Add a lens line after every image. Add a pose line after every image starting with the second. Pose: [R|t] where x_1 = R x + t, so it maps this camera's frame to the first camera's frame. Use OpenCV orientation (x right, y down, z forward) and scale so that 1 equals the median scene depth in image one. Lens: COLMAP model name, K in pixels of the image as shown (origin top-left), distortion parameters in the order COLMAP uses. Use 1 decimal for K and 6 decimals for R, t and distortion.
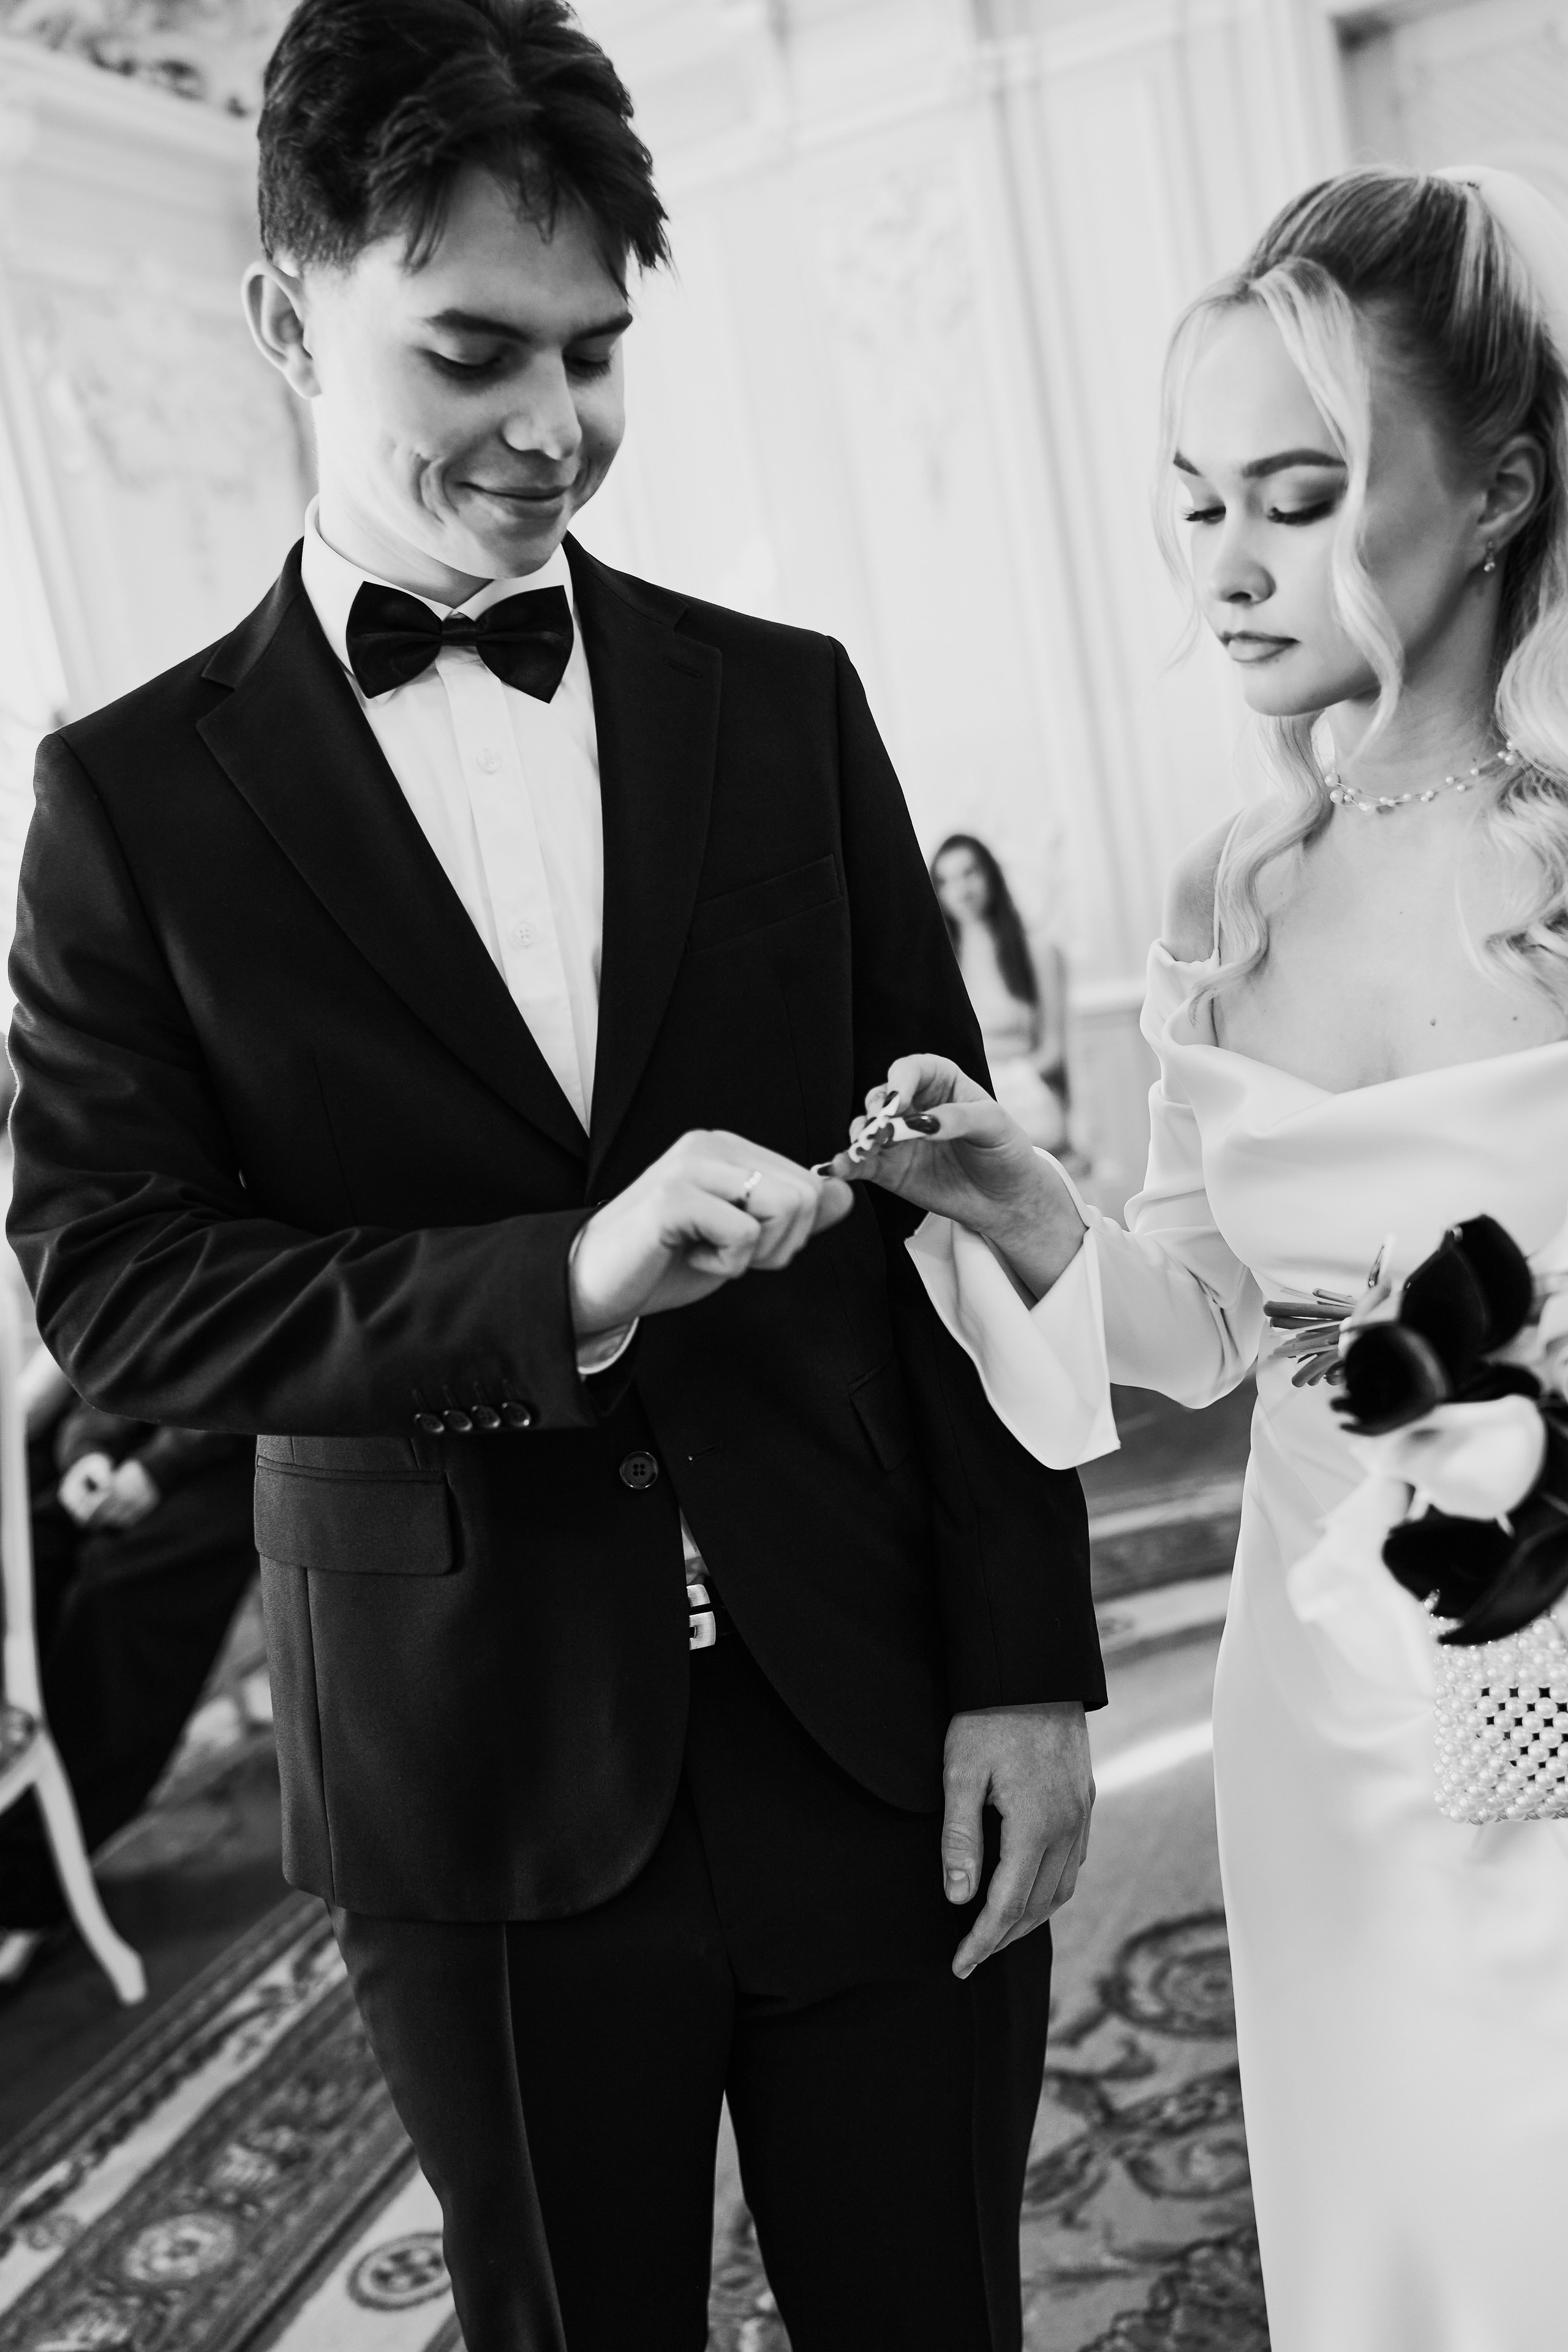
lens RADIAL K [[2277.2, 0, 814.4], [0, 2277.2, 1144.4], [0, 0, 1]] dist [0.029915, 0.002718]
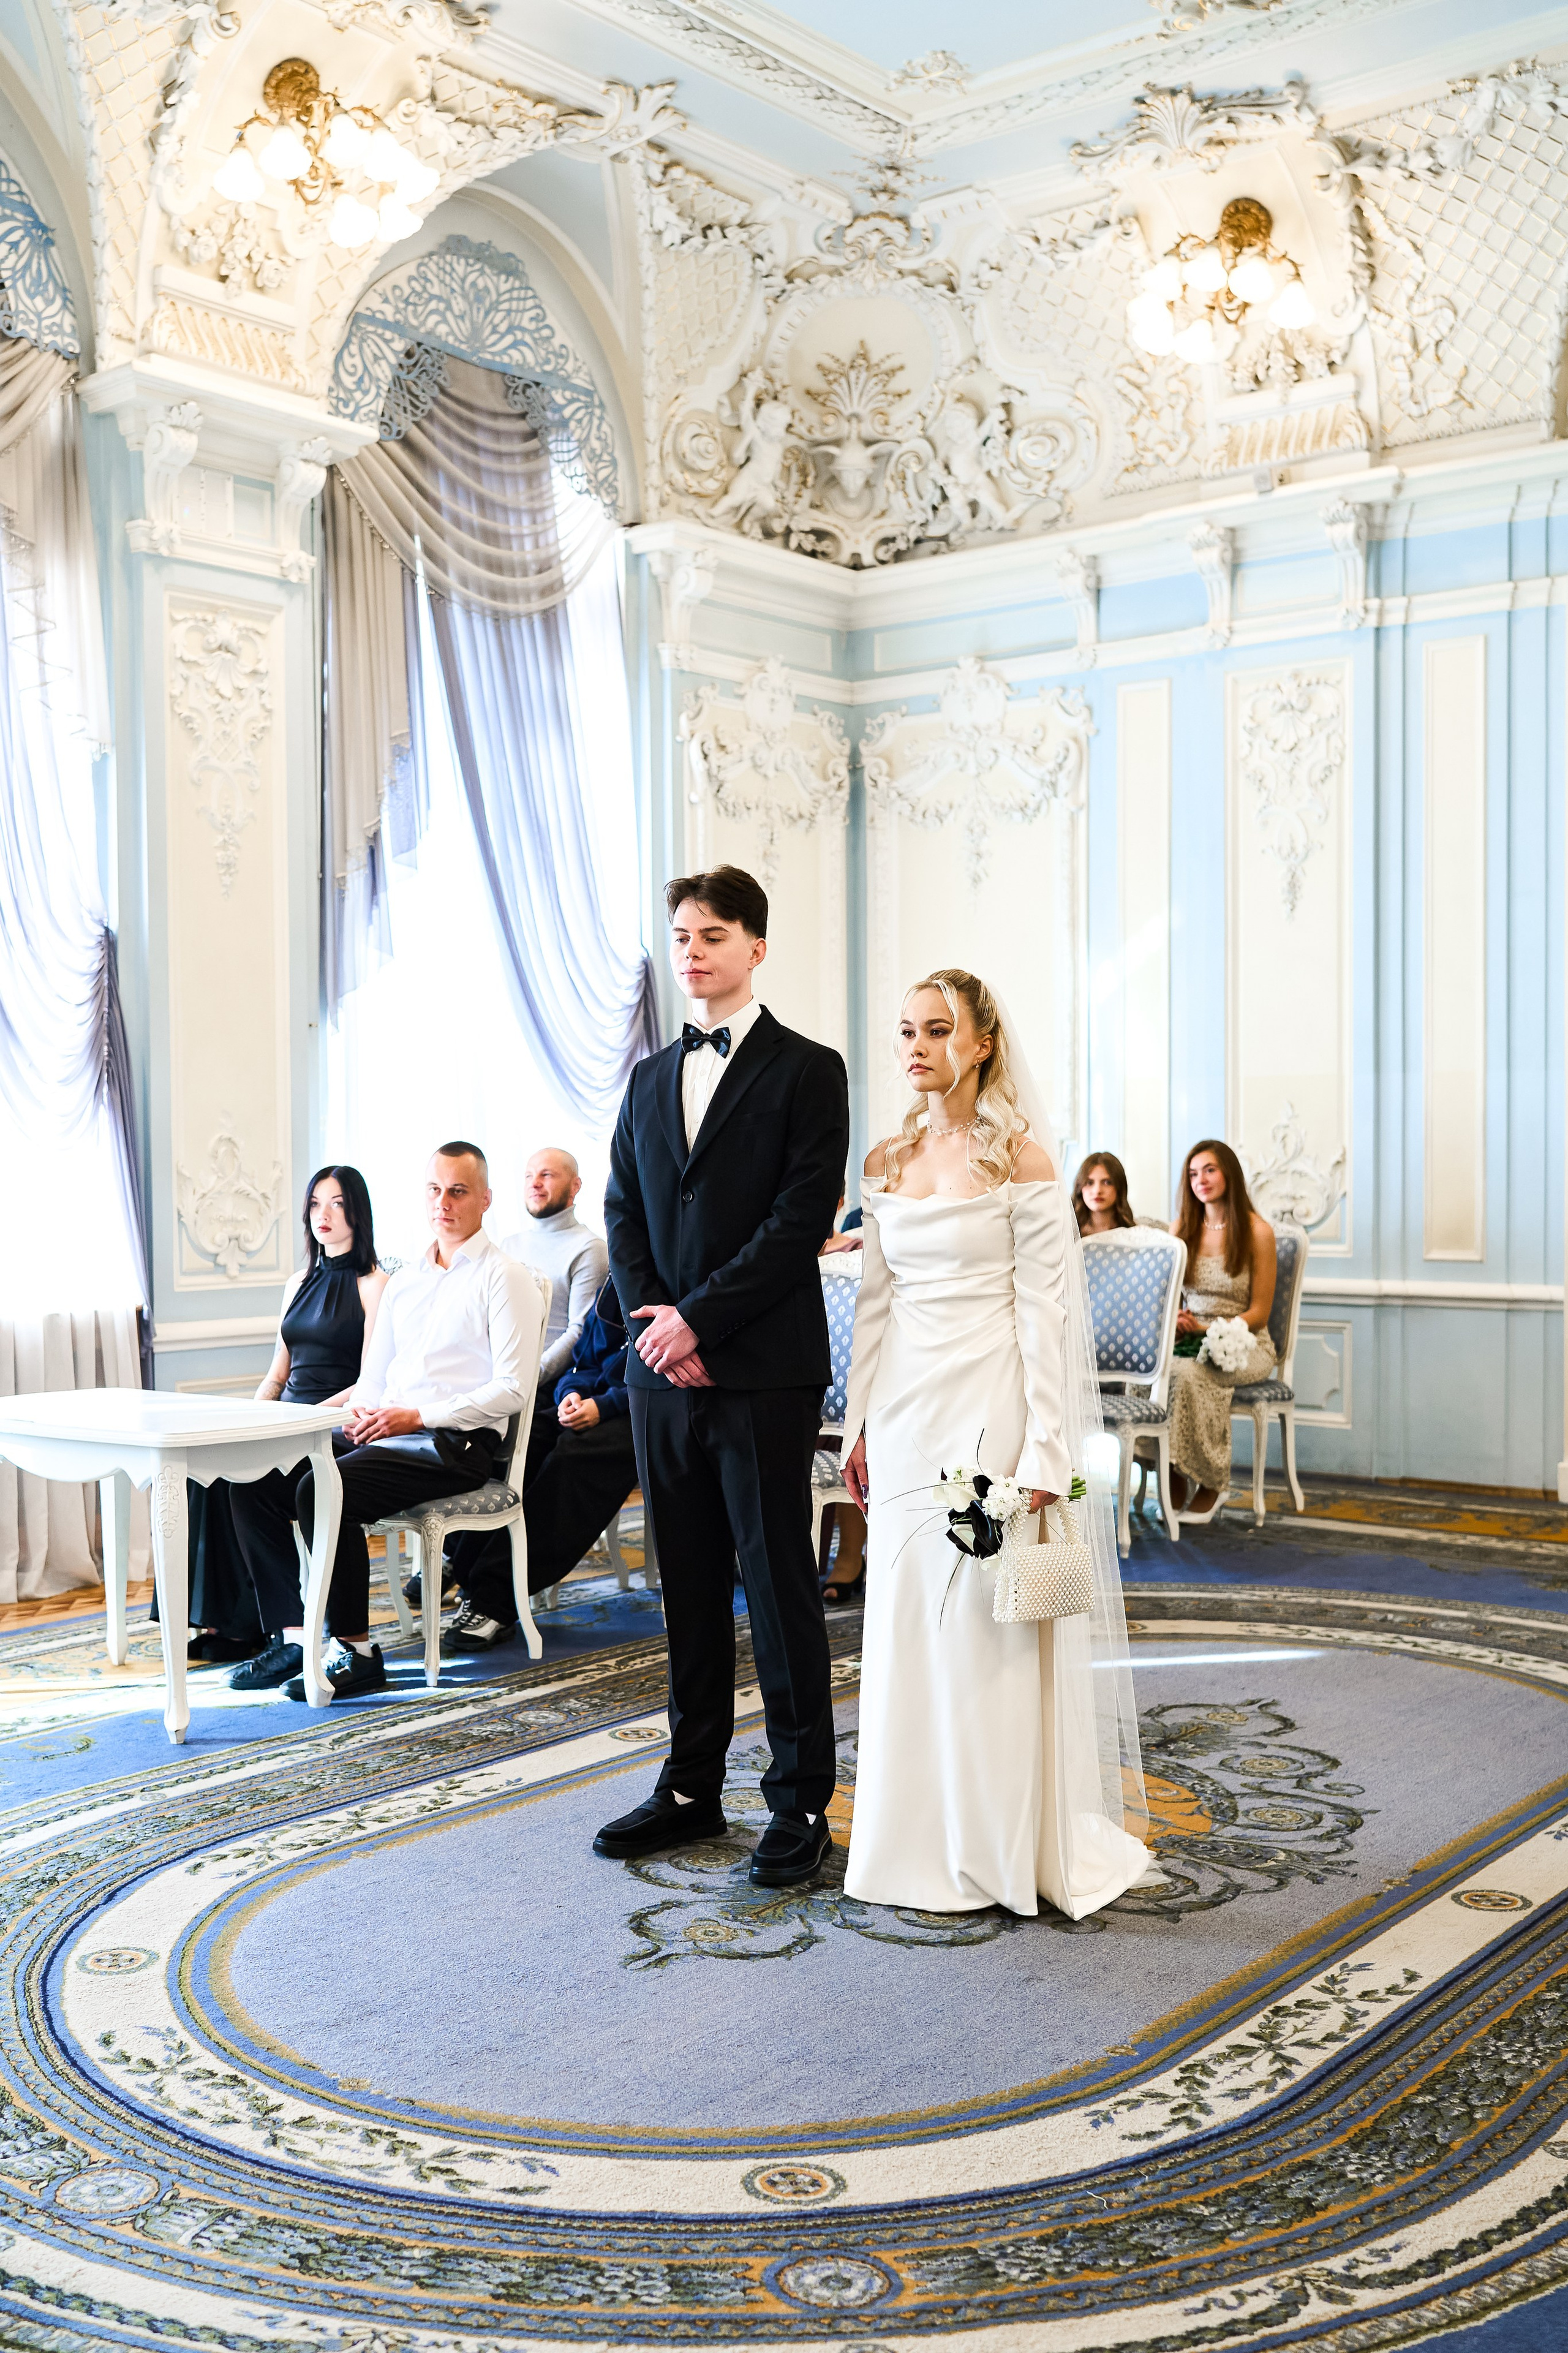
lens RADIAL K [[2447.1, 0, 878.4], [0, 2447.1, 1048.6], [0, 0, 1]] dist [0.003954, -0.001618]
pose [[0.963441, 0.155939, -0.217863, 0.812167], [-0.188619, 0.972278, -0.138194, 0.258156], [0.190273, 0.174234, 0.966146, -2.377154]]
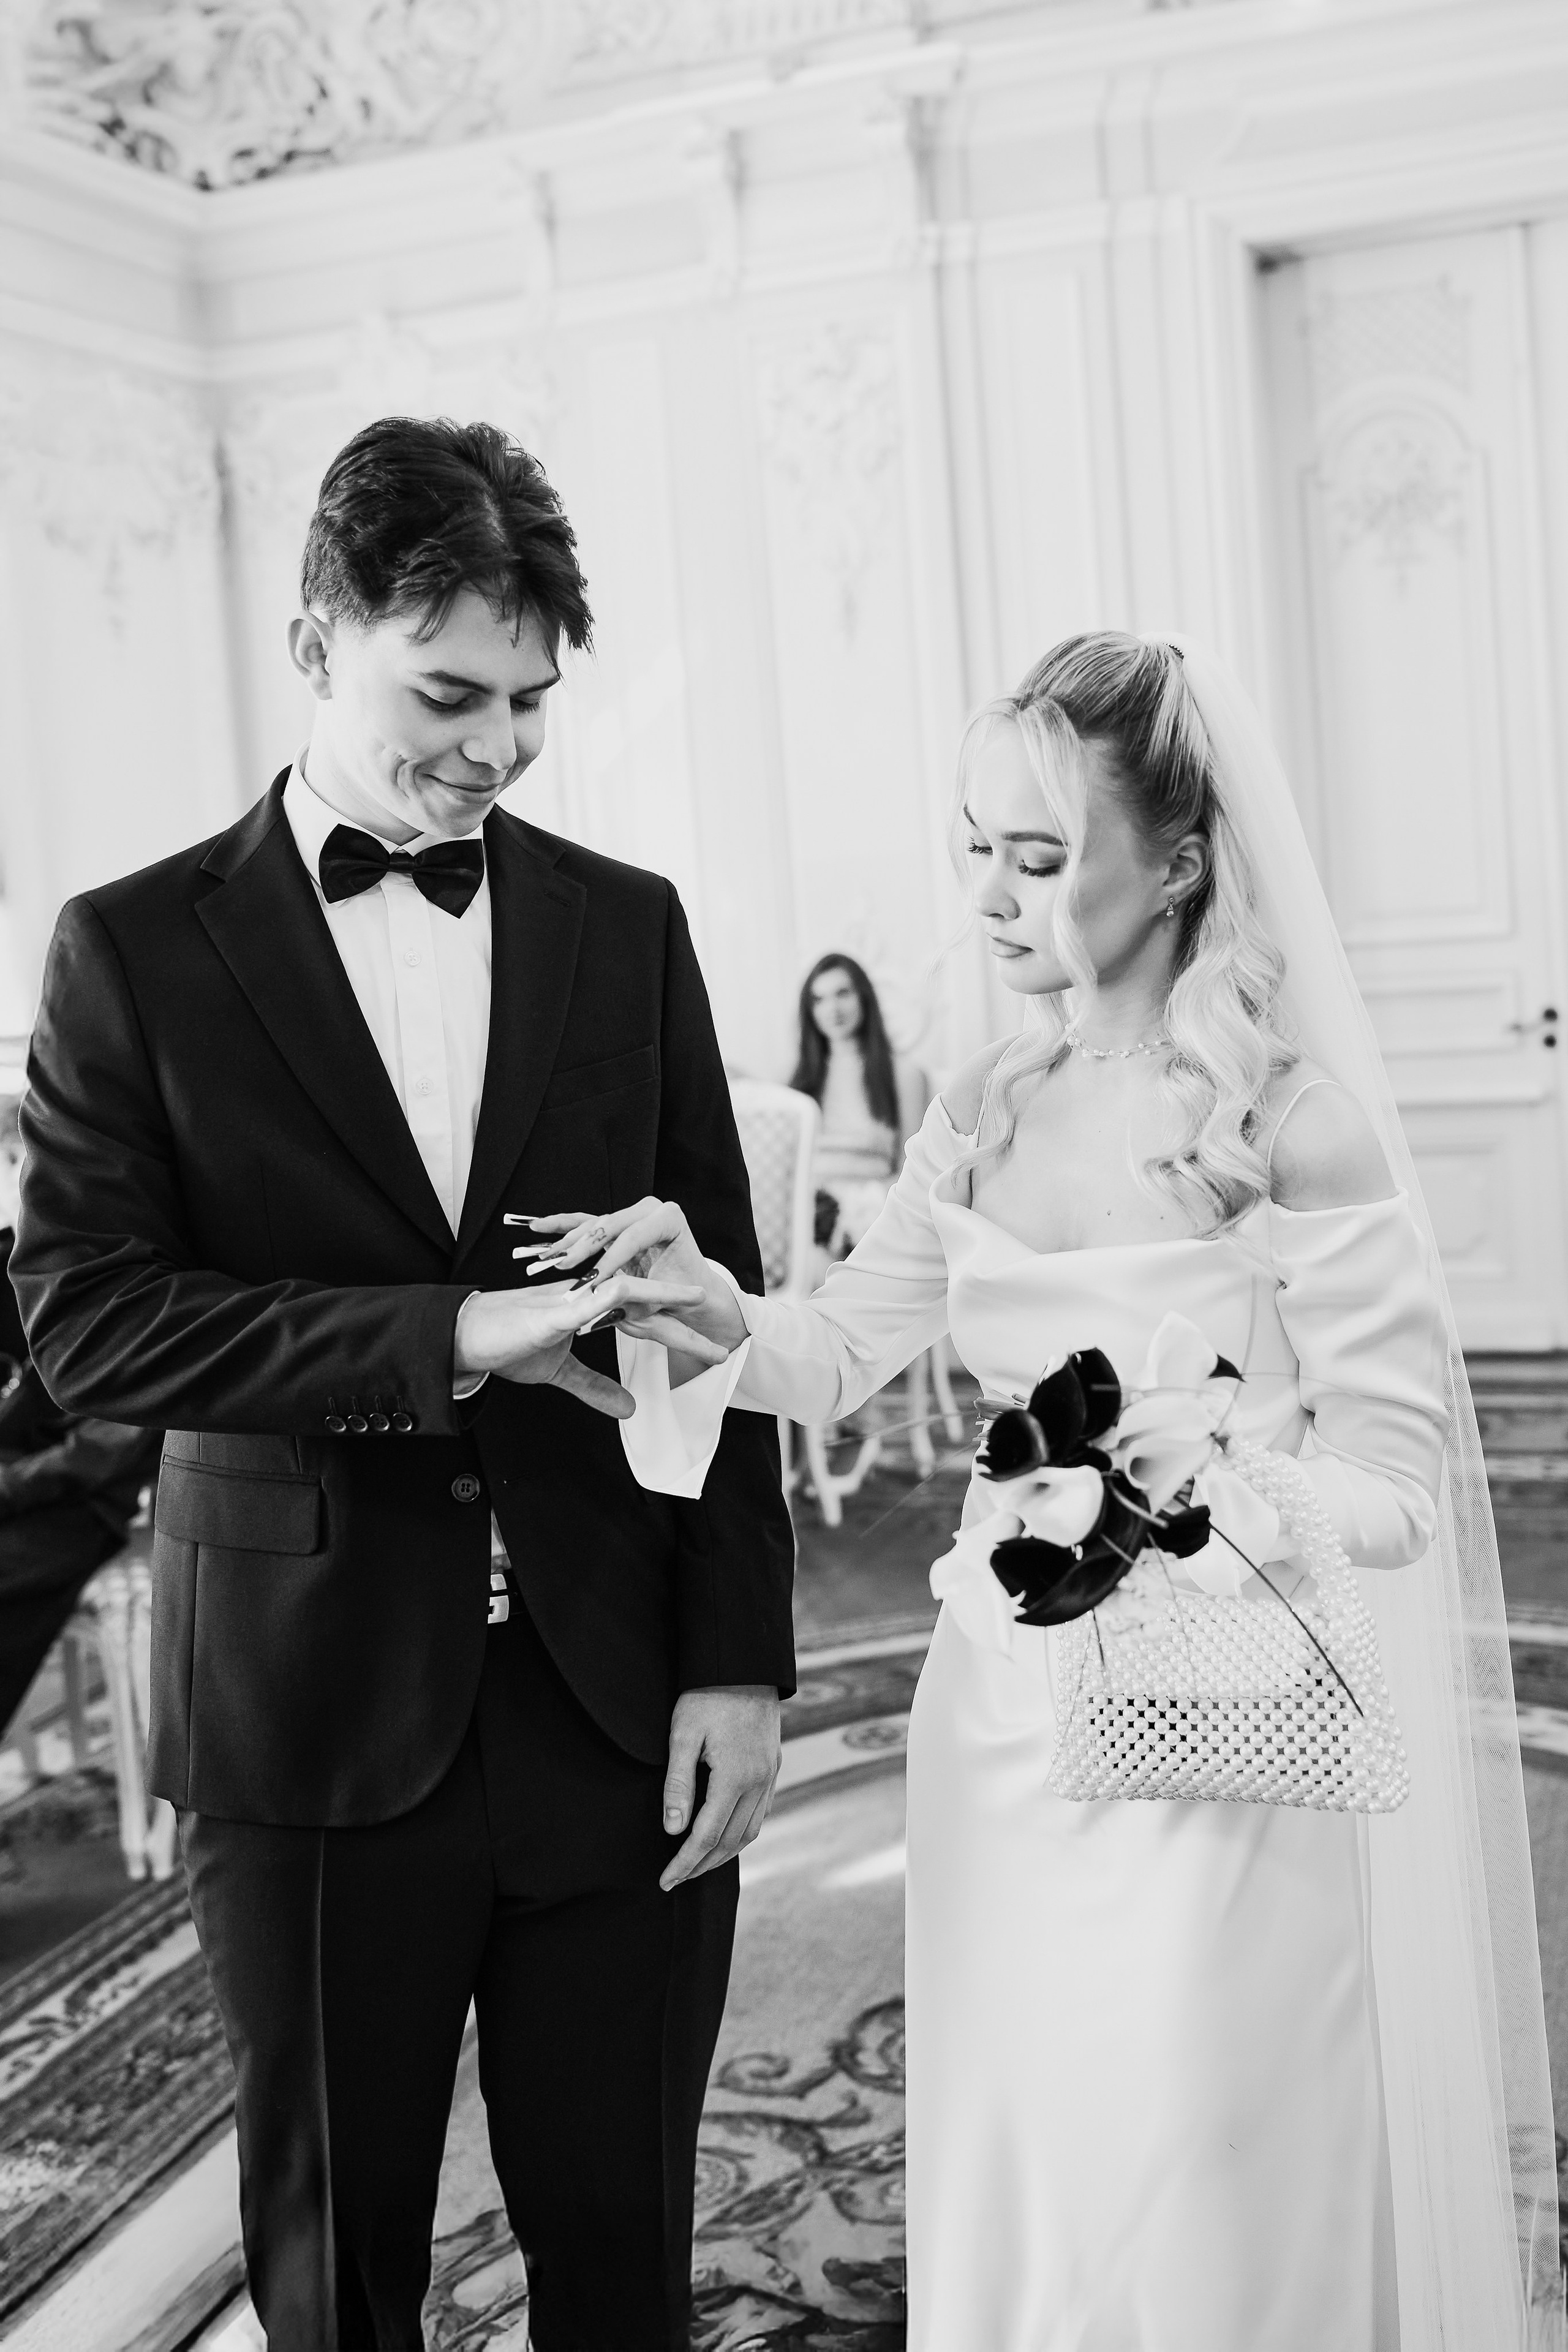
lens RADIAL K [[2450.7, 0, 918.6], [0, 2450.7, 970.0], [0, 0, 1]] dist [0.013622, 0.033921]
pose [[0.991612, 0.097320, 0.085052, 0.034620], [-0.086894, 0.989121, -0.118698, -0.008268], [-0.095679, 0.110312, 0.989281, -0.468098]]
